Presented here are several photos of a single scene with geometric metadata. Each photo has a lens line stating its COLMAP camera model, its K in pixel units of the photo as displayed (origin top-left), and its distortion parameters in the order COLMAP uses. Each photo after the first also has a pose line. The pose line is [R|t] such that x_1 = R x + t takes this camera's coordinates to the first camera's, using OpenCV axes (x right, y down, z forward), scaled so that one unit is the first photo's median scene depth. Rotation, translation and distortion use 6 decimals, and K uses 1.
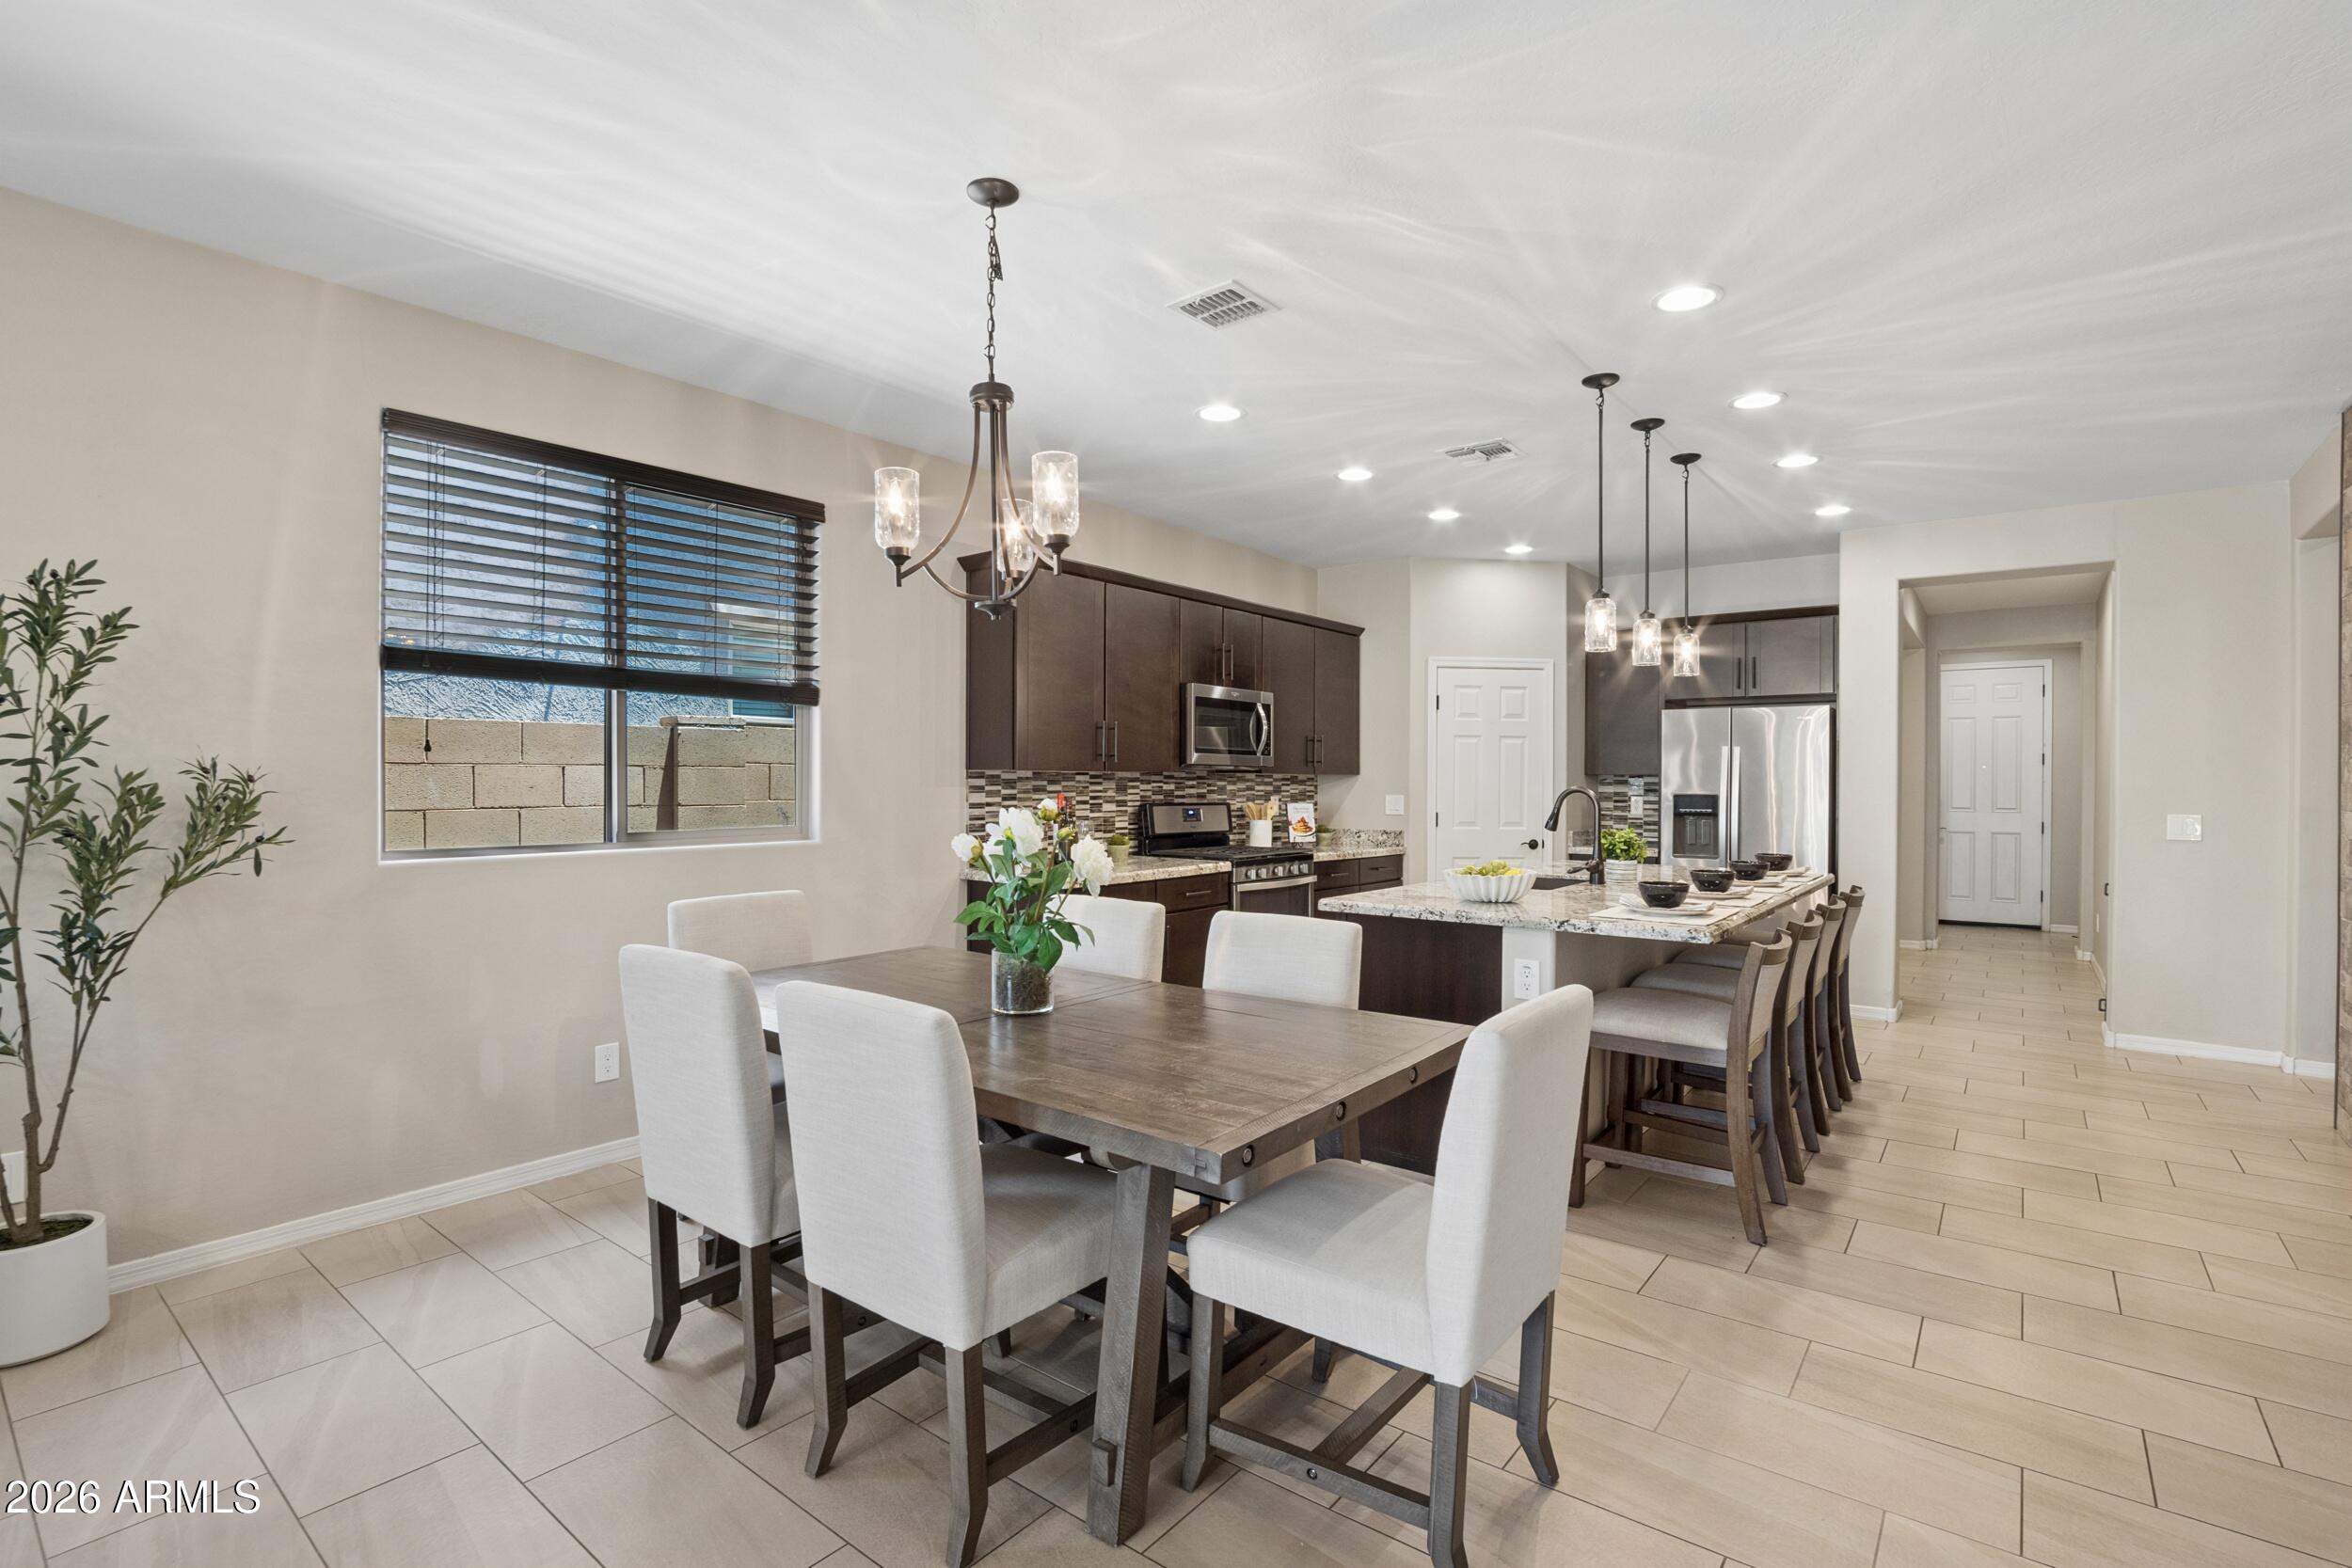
lens RADIAL K [[1108.9, 0, 1173.8], [0, 1108.9, 785.6], [0, 0, 1]] dist [-0.040871, 0.008926]
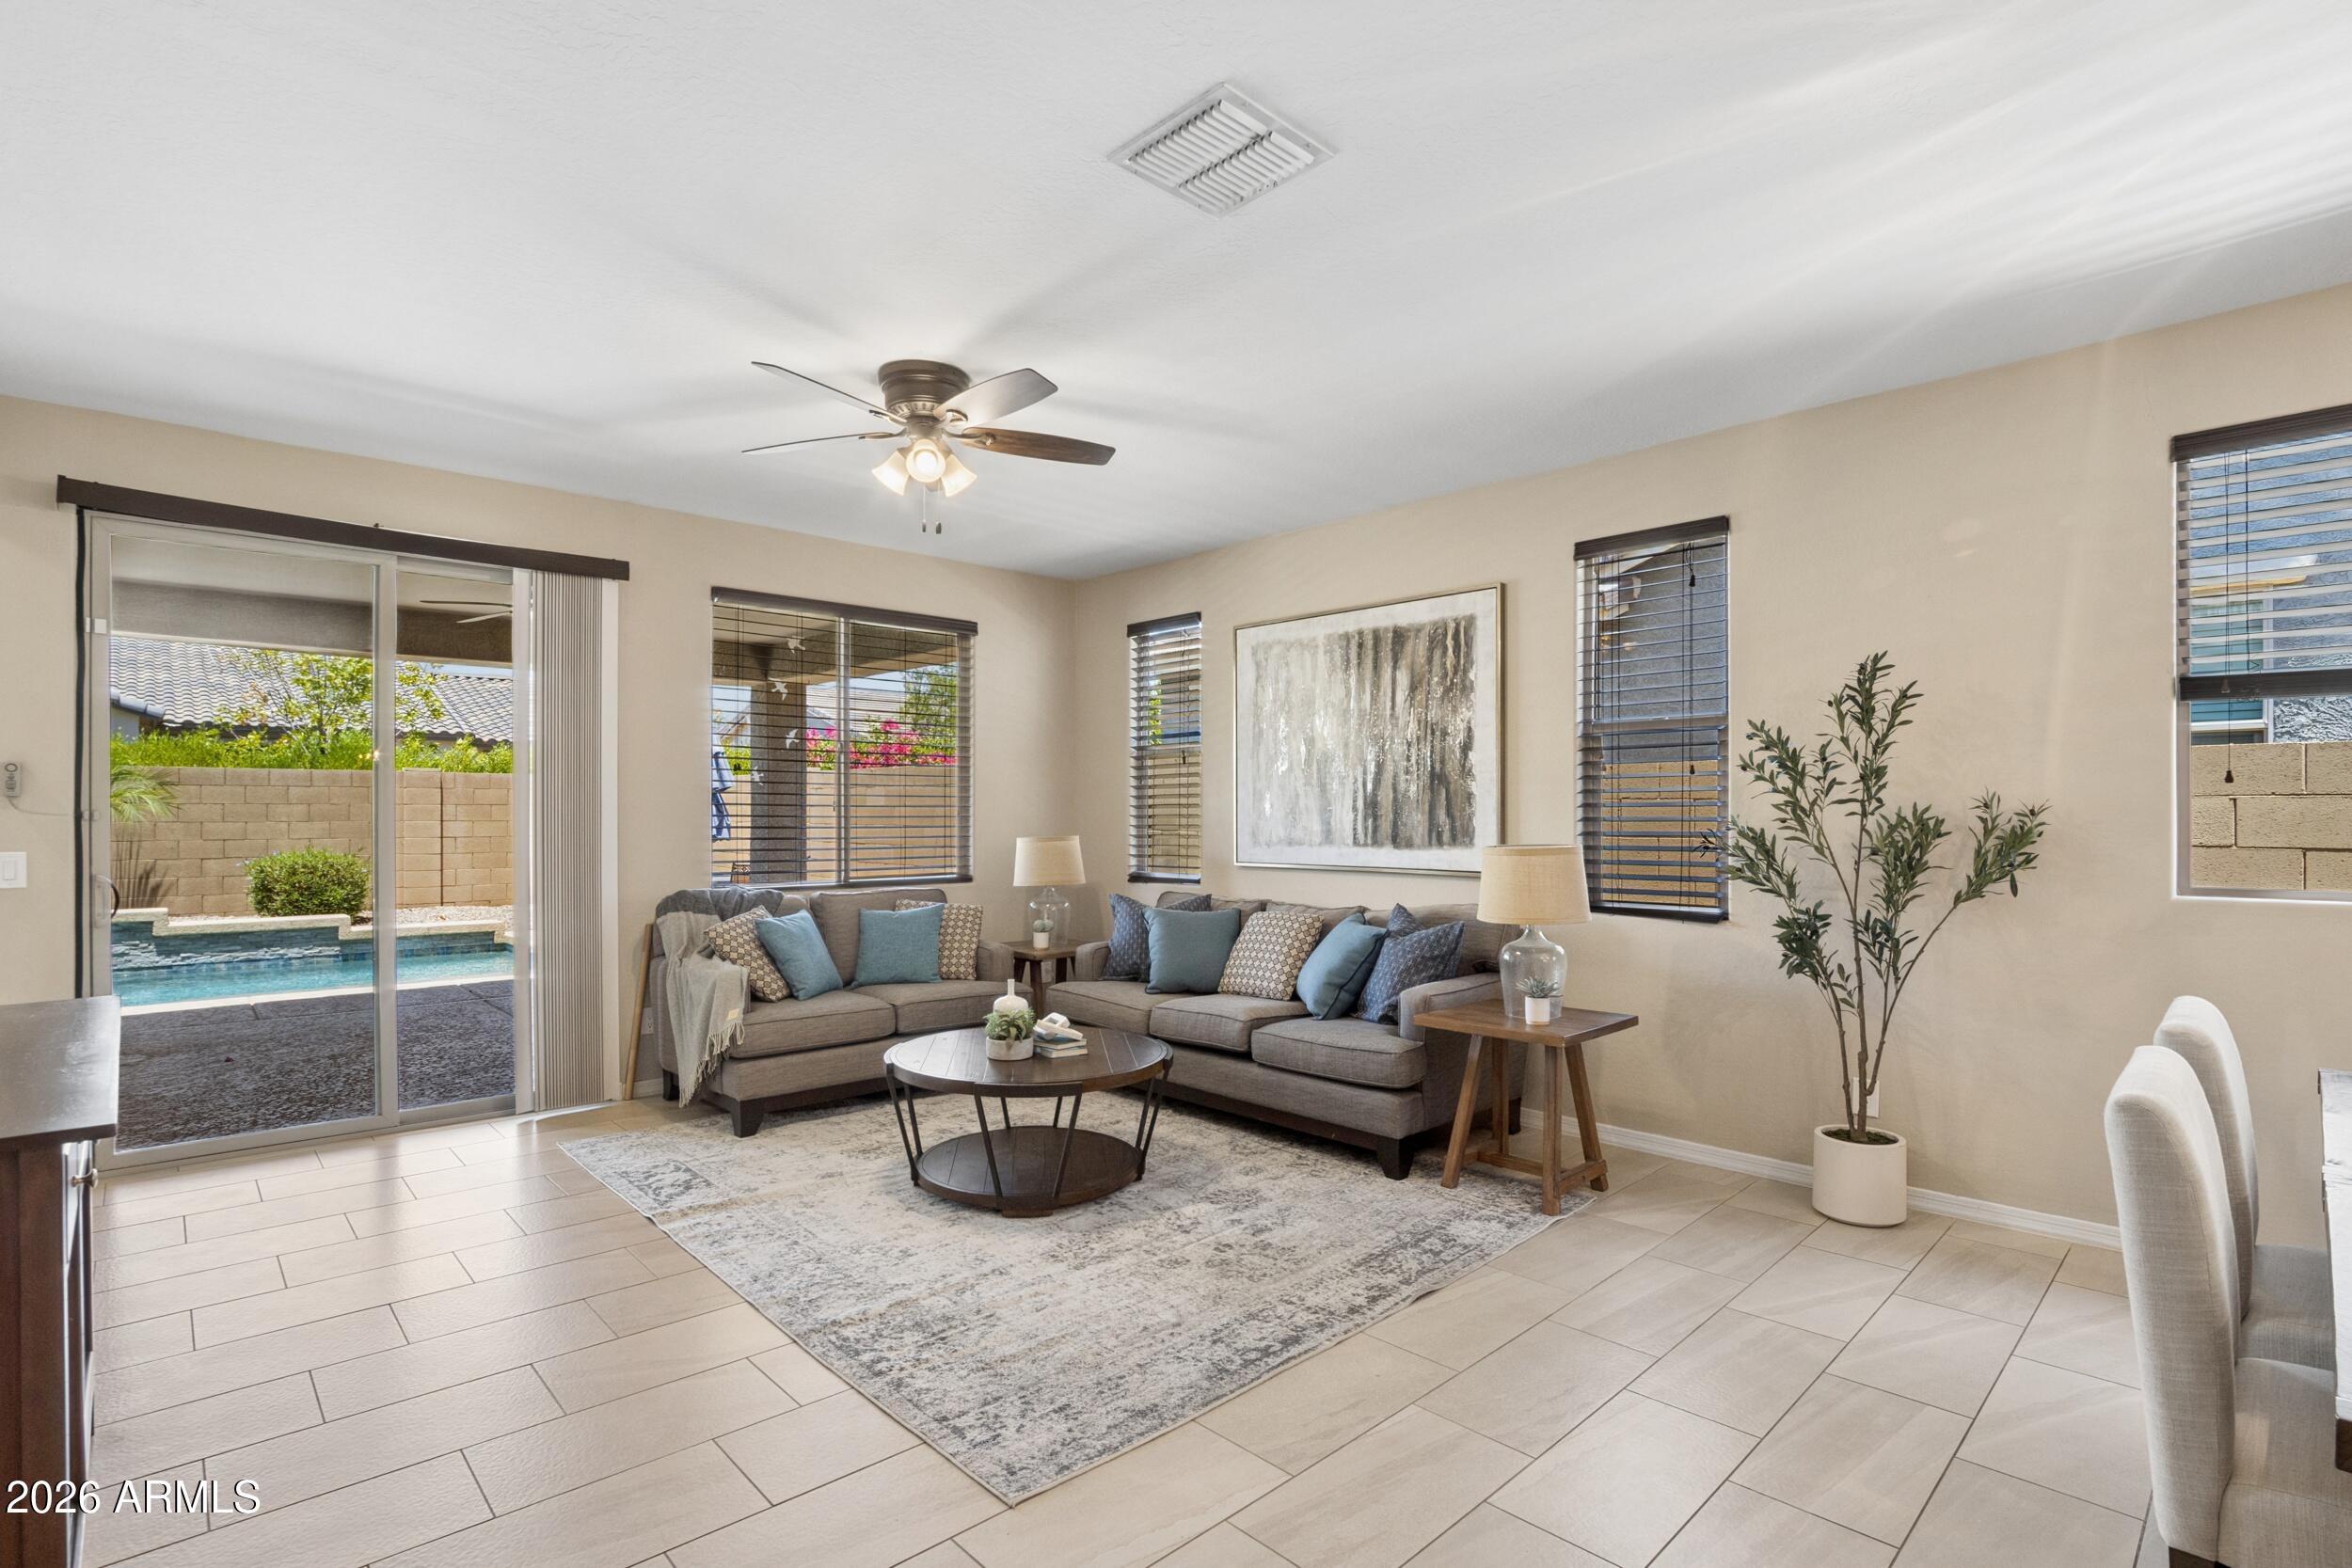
lens RADIAL K [[1108.9, 0, 1167.7], [0, 1108.9, 816.0], [0, 0, 1]] dist [-0.040871, 0.008926]
pose [[-0.151817, -0.002333, -0.988406, 0.233076], [-0.005559, 0.999983, -0.001506, 0.001967], [0.988393, 0.005266, -0.151828, 0.149691]]
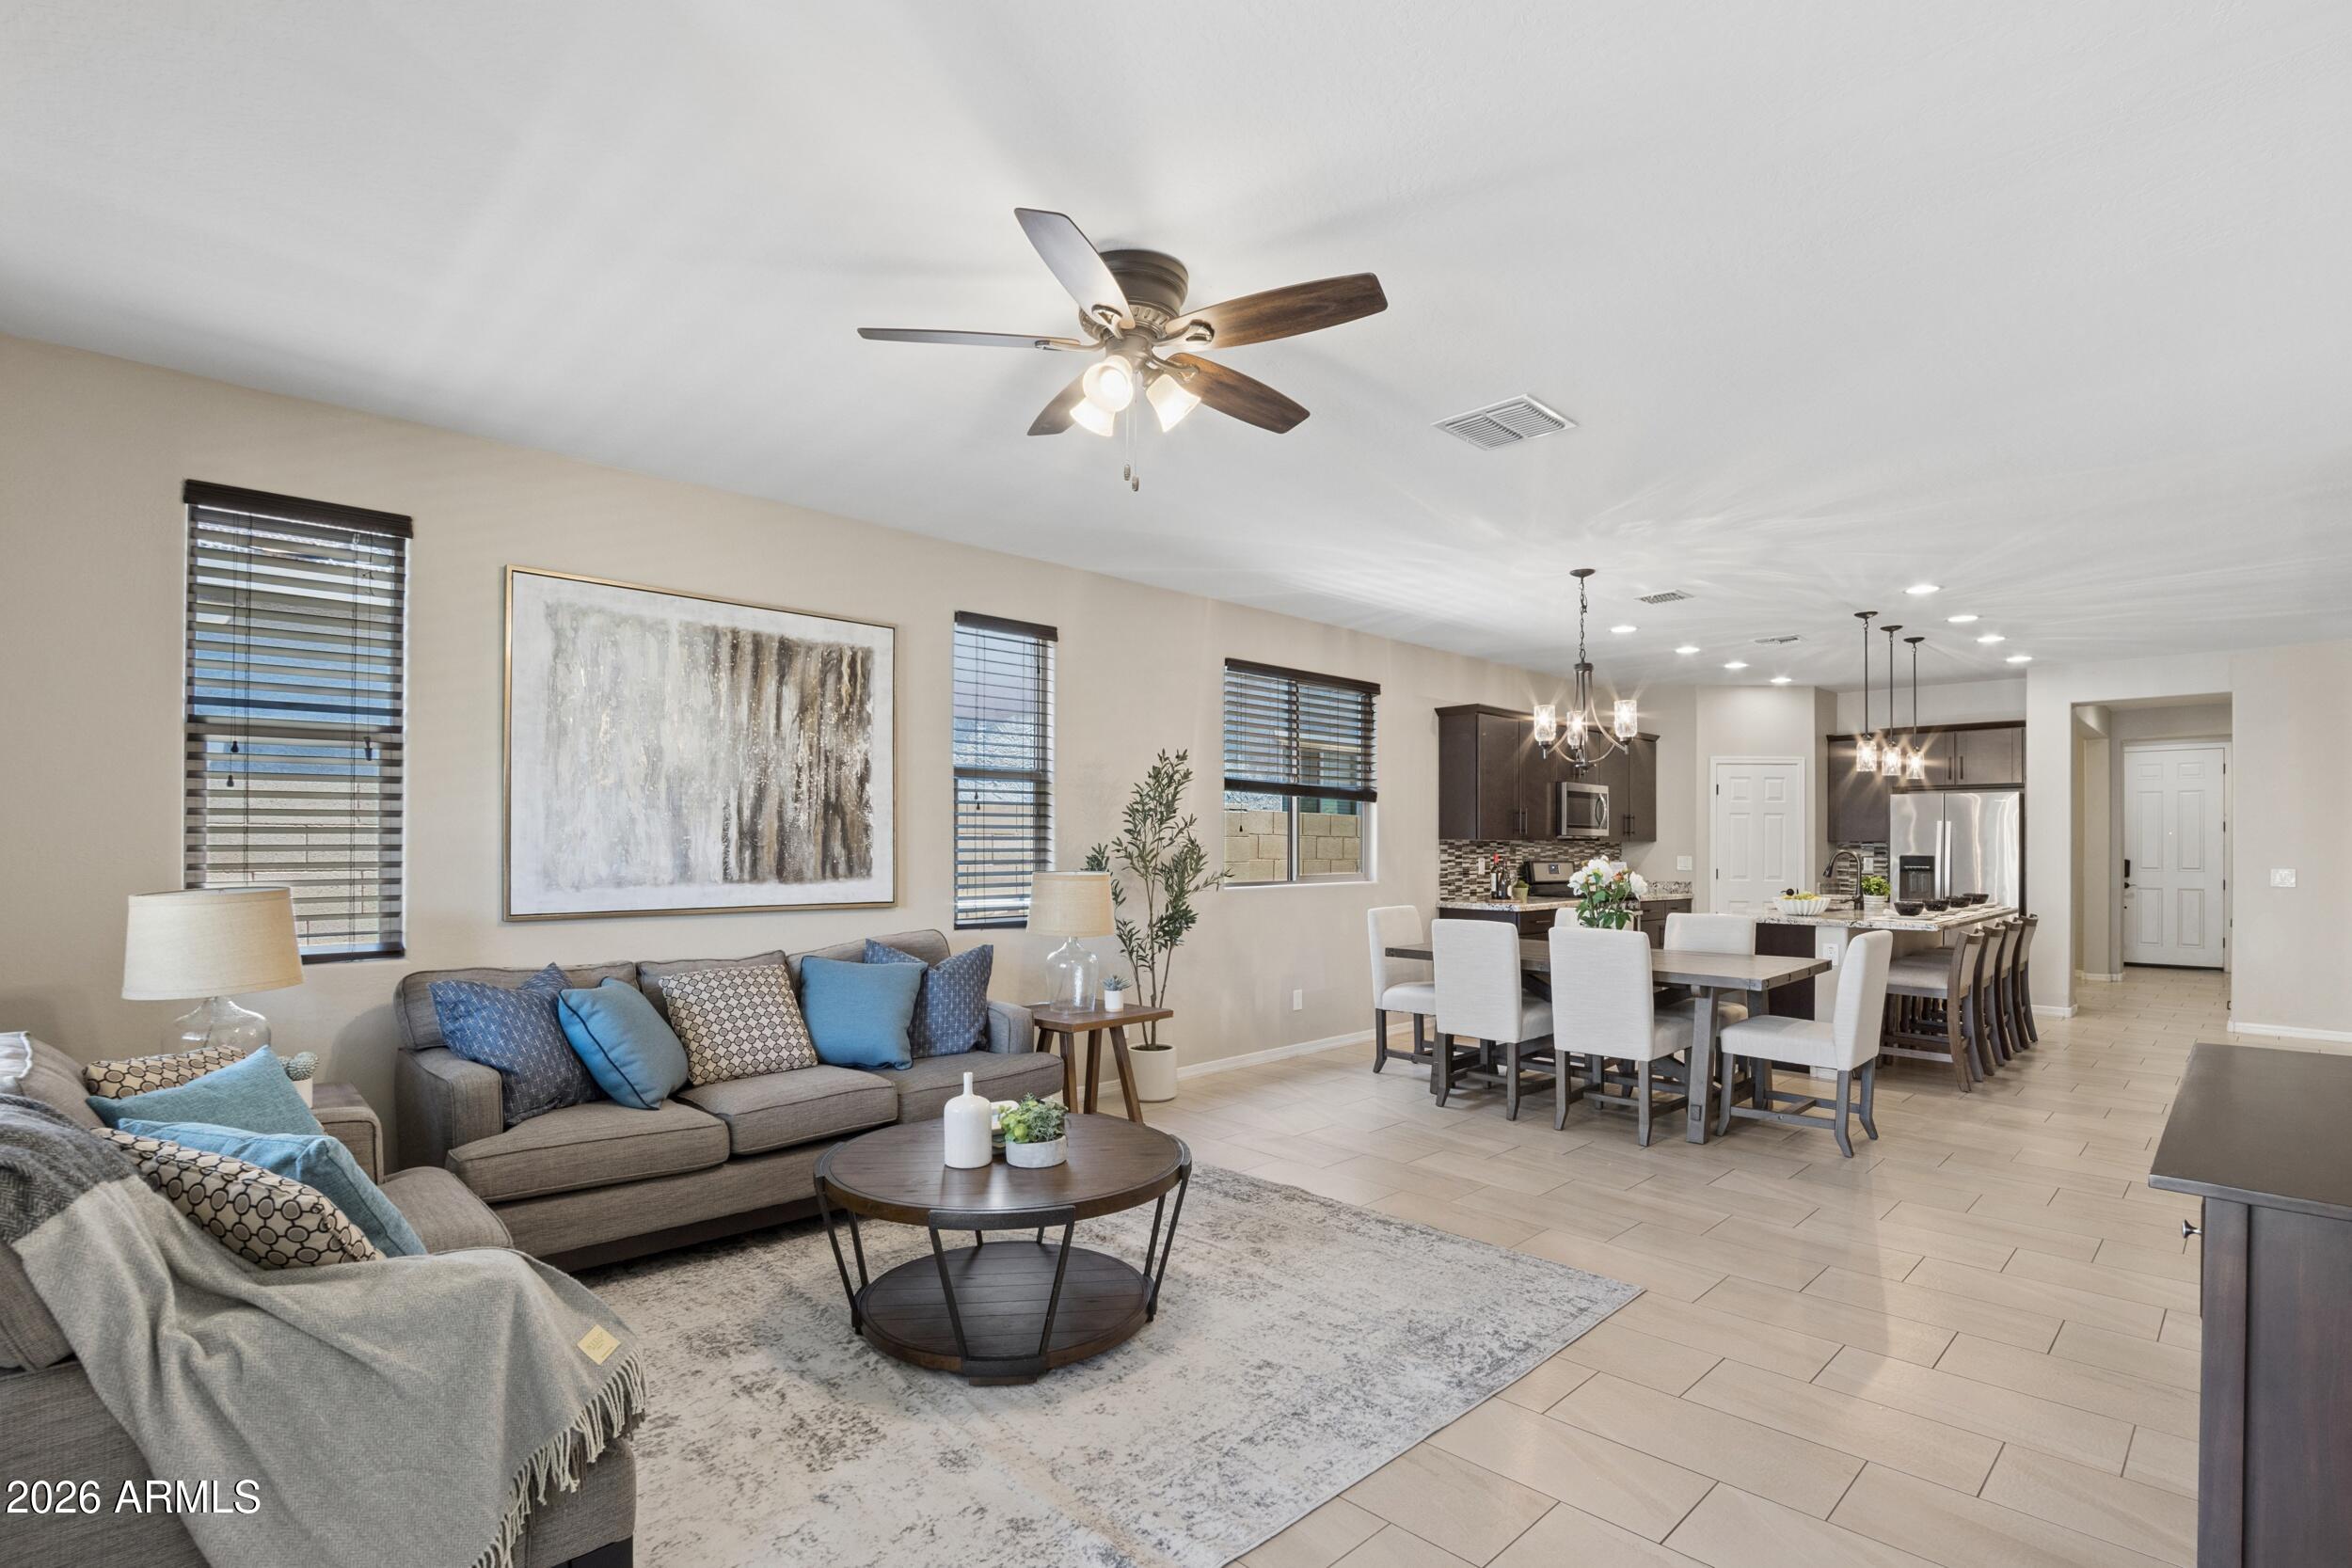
lens RADIAL K [[1108.9, 0, 1171.7], [0, 1108.9, 841.9], [0, 0, 1]] dist [-0.040871, 0.008926]
pose [[0.990157, -0.000737, -0.139960, -0.332815], [-0.000335, 0.999971, -0.007642, 0.001706], [0.139962, 0.007613, 0.990128, -0.624670]]
